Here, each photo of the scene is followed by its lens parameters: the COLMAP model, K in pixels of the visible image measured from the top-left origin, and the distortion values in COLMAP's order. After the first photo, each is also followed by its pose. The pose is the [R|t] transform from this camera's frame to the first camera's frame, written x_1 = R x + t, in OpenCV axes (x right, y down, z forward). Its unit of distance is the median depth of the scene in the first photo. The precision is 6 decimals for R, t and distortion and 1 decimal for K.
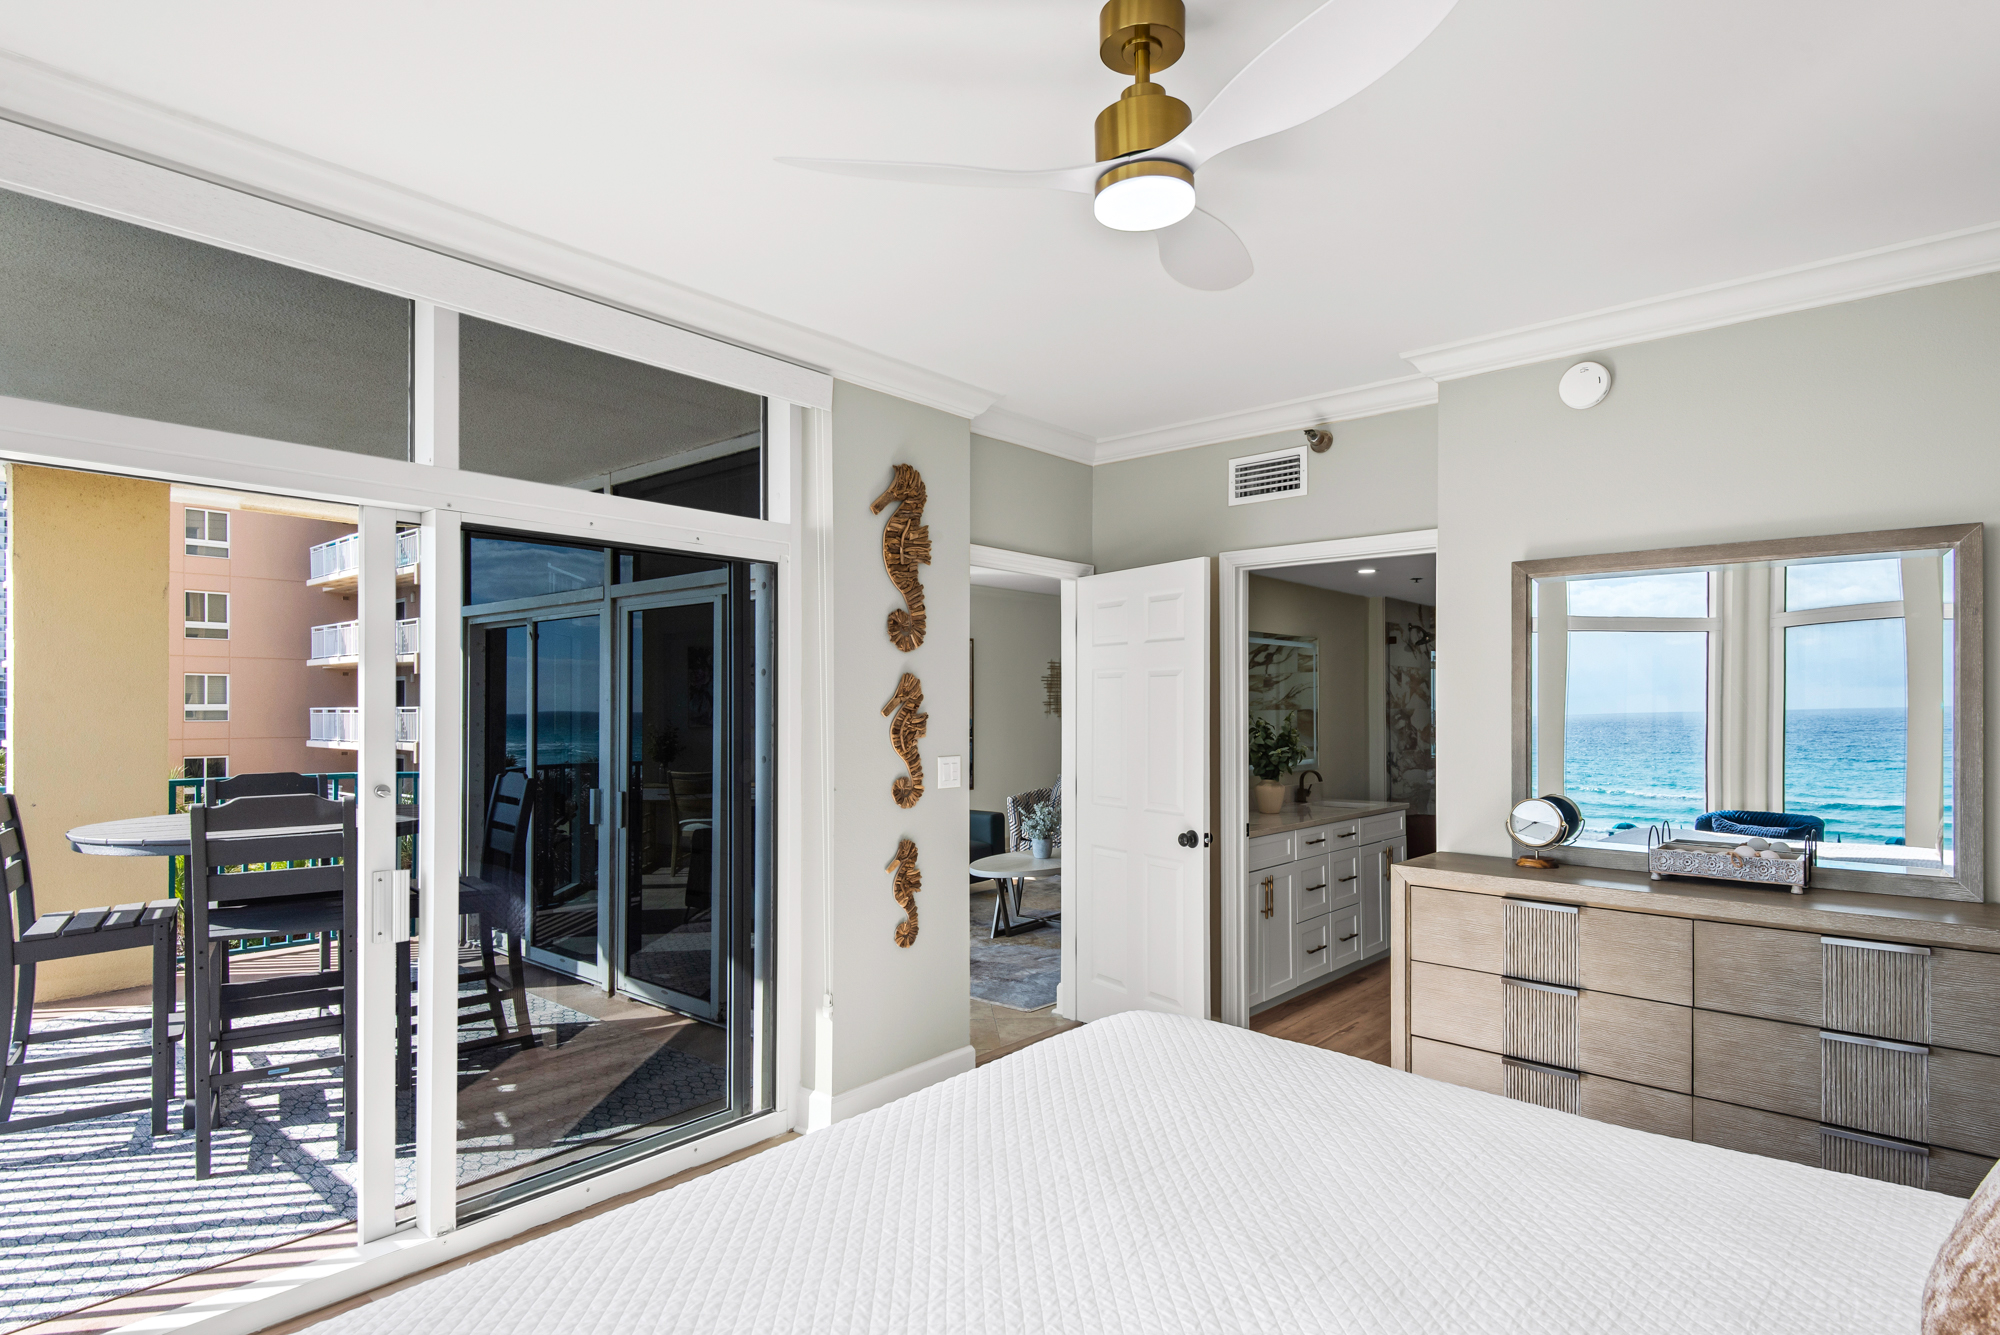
lens RADIAL K [[1077.4, 0, 997.8], [0, 1077.4, 689.4], [0, 0, 1]] dist [0.016325, -0.000371]
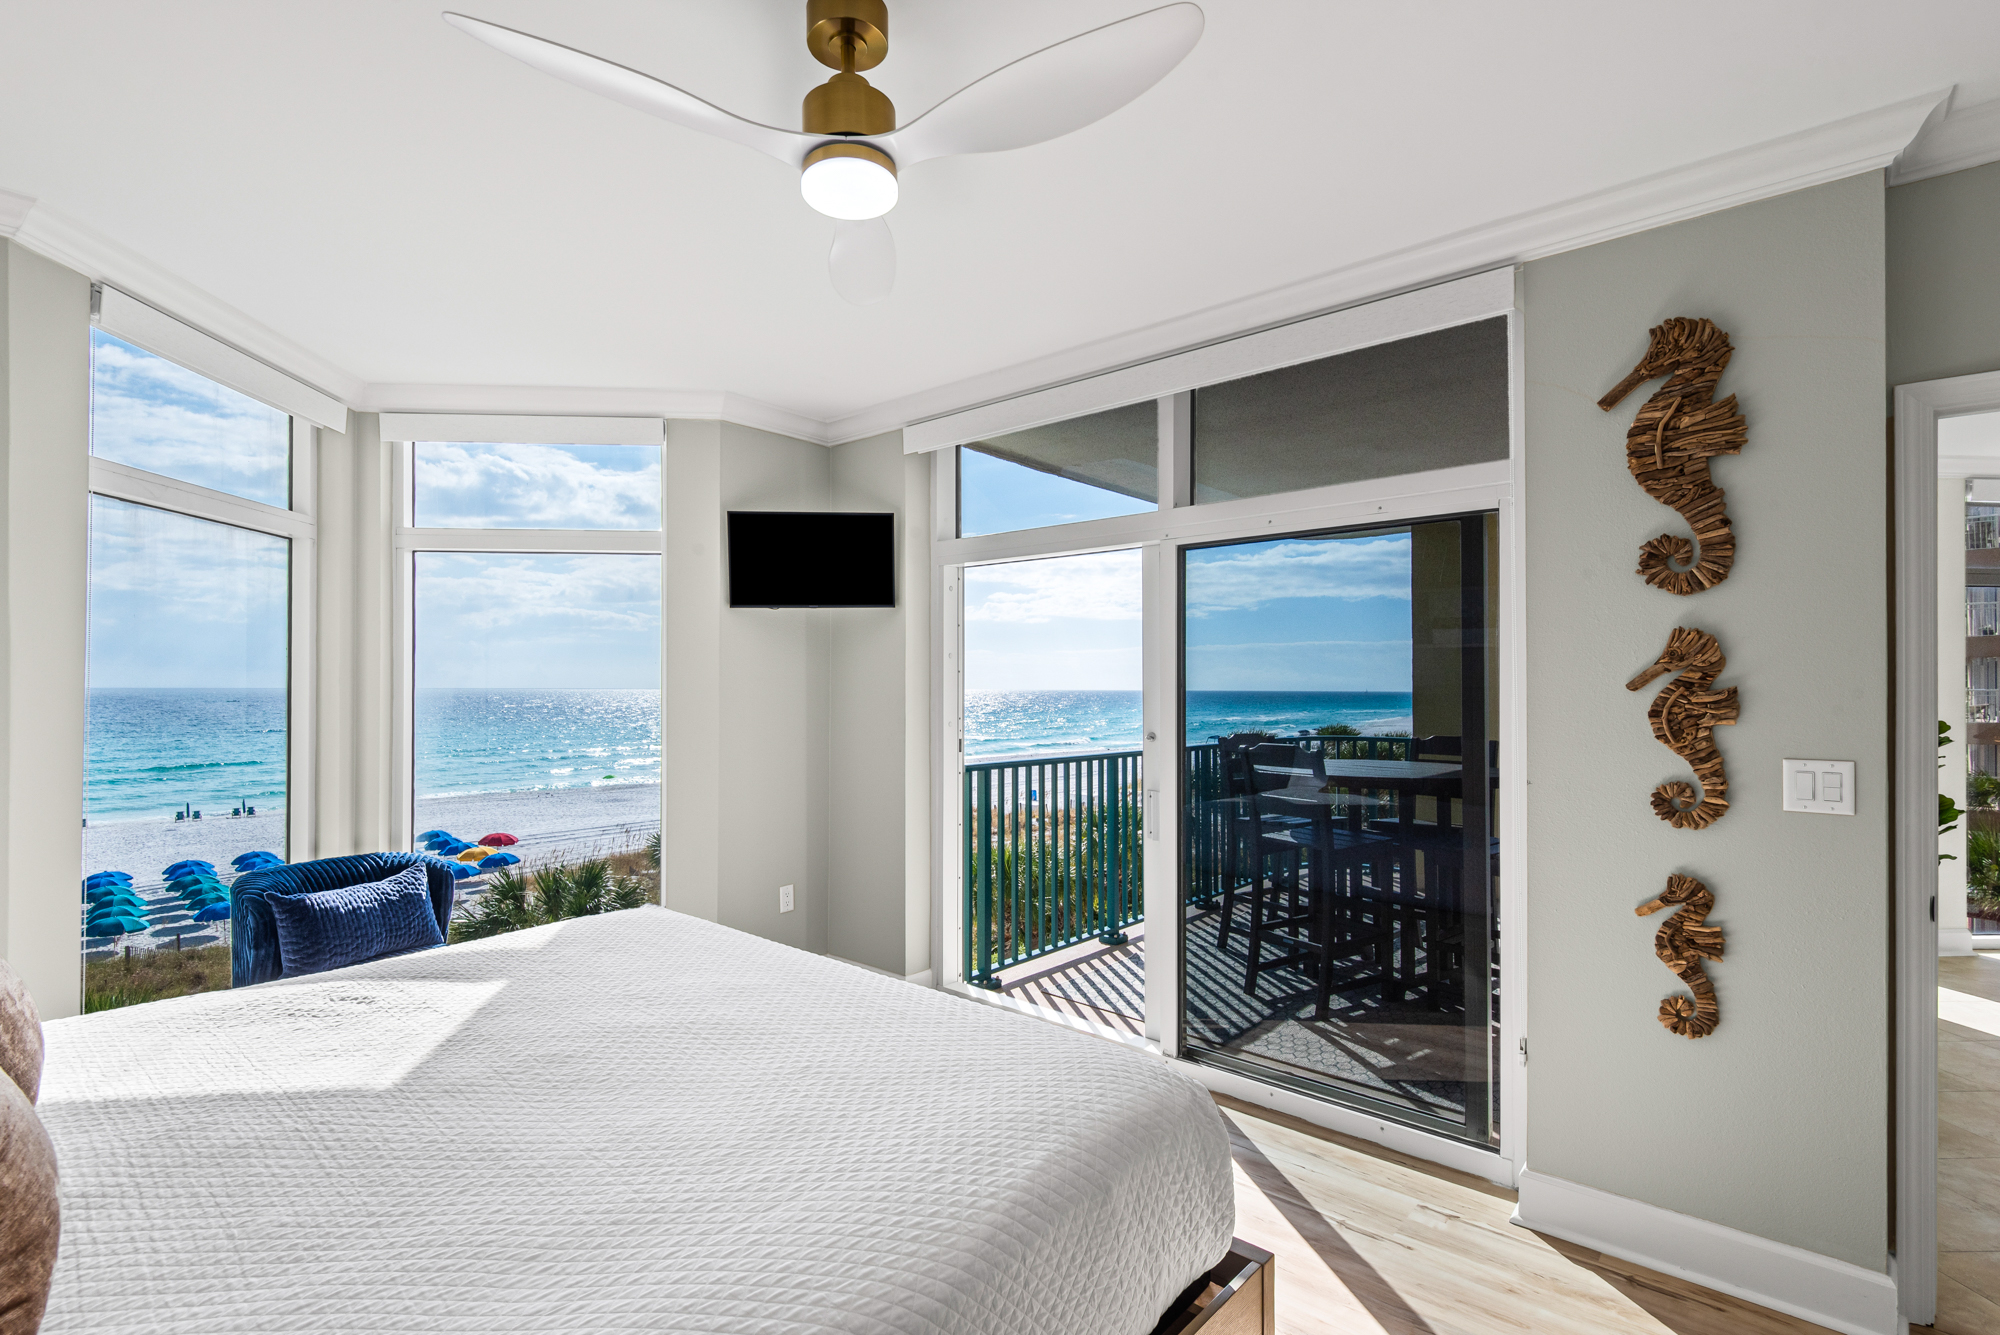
lens RADIAL K [[915.5, 0, 998.4], [0, 915.5, 690.8], [0, 0, 1]] dist [0.005416, 0.000274]
pose [[-0.002206, -0.002918, -0.999993, 0.489114], [0.011199, 0.999933, -0.002943, 0.021054], [0.999935, -0.011205, -0.002173, 0.574505]]
